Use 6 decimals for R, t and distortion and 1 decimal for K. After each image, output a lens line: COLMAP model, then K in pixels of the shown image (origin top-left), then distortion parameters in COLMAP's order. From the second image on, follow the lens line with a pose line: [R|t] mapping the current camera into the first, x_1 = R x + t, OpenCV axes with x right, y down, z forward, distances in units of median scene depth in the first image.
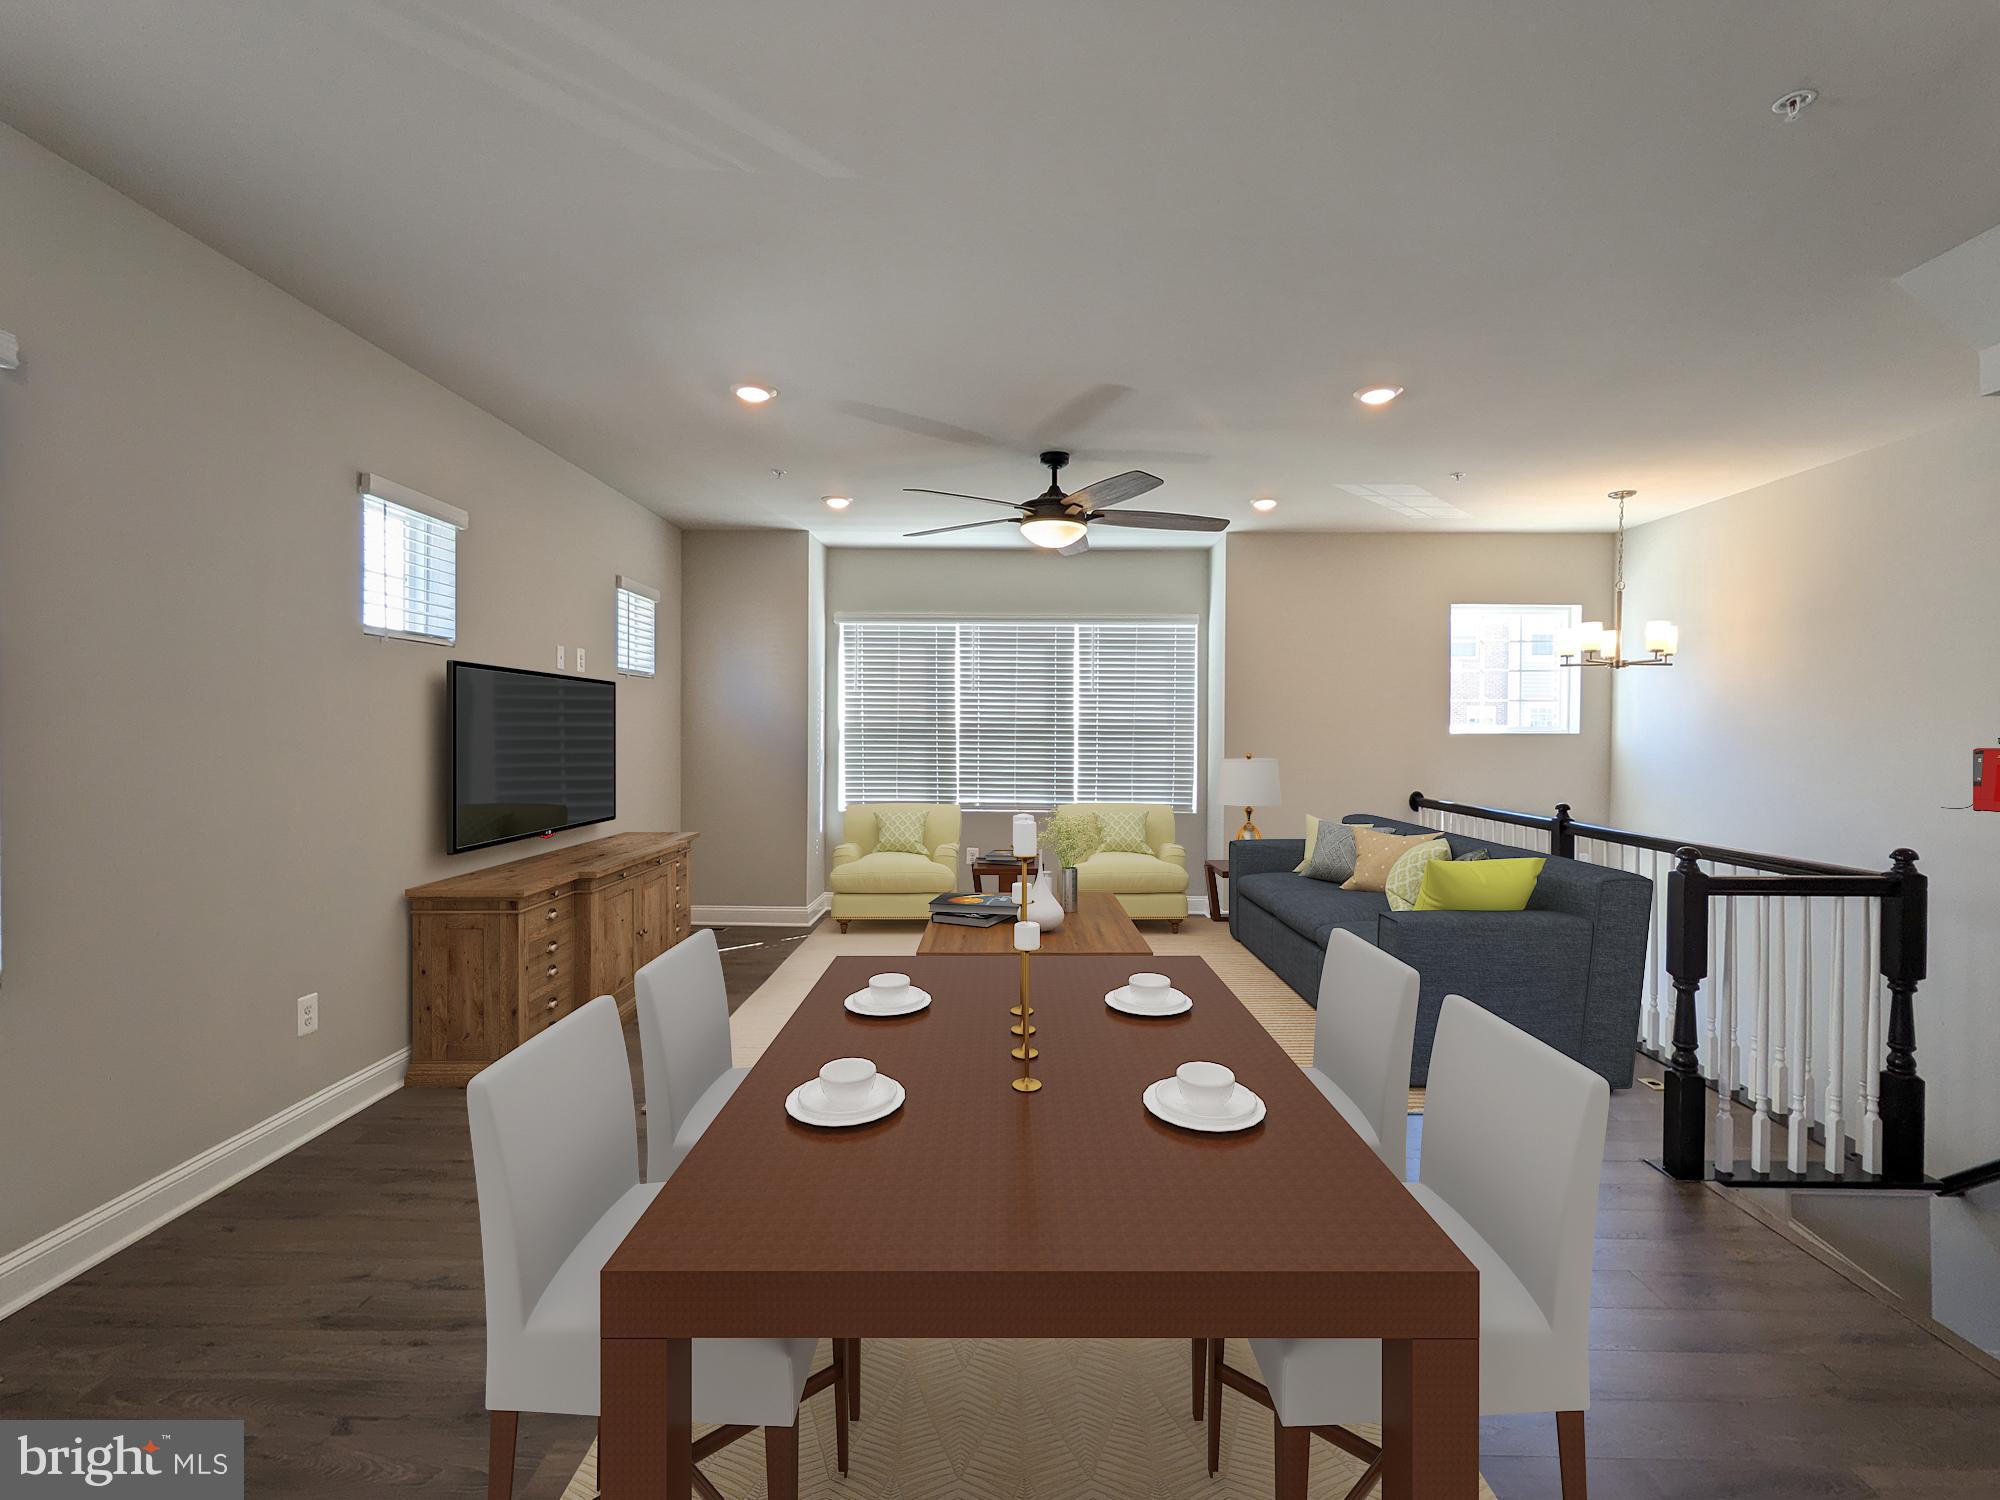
lens RADIAL K [[947.8, 0, 993.4], [0, 947.8, 741.2], [0, 0, 1]] dist [-0.011044, 0.002799]
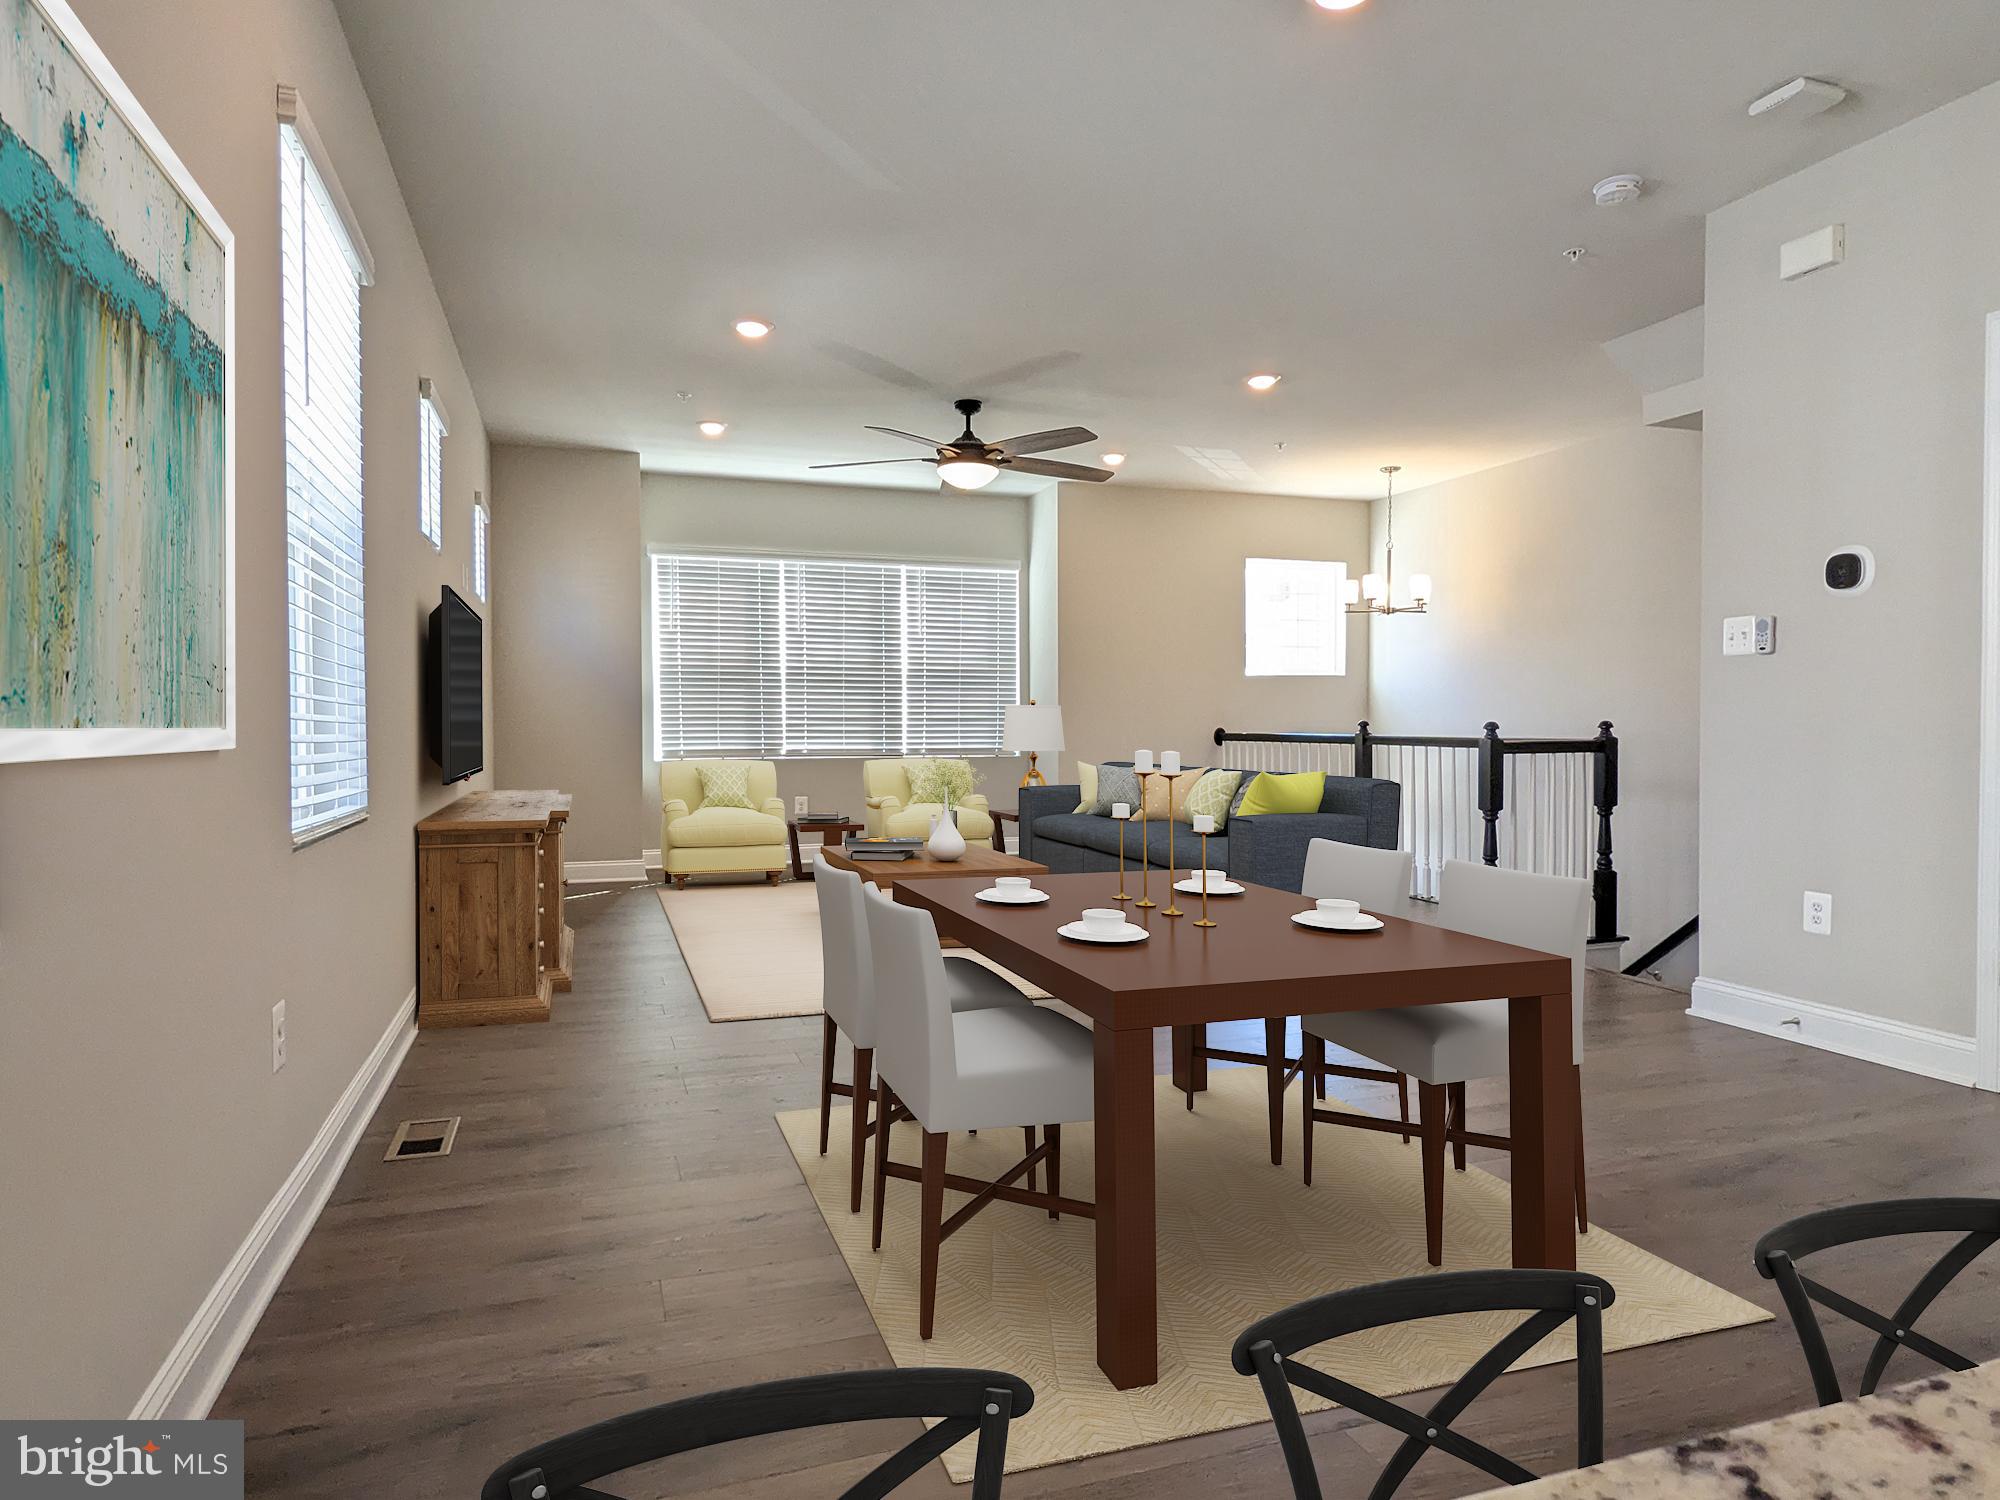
lens RADIAL K [[1177.5, 0, 996.3], [0, 1177.5, 741.9], [0, 0, 1]] dist [0.012244, -0.001611]
pose [[0.939520, -0.016332, 0.342105, -0.265725], [0.012756, 0.999838, 0.012701, 0.048988], [-0.342257, -0.007569, 0.939576, -0.198699]]
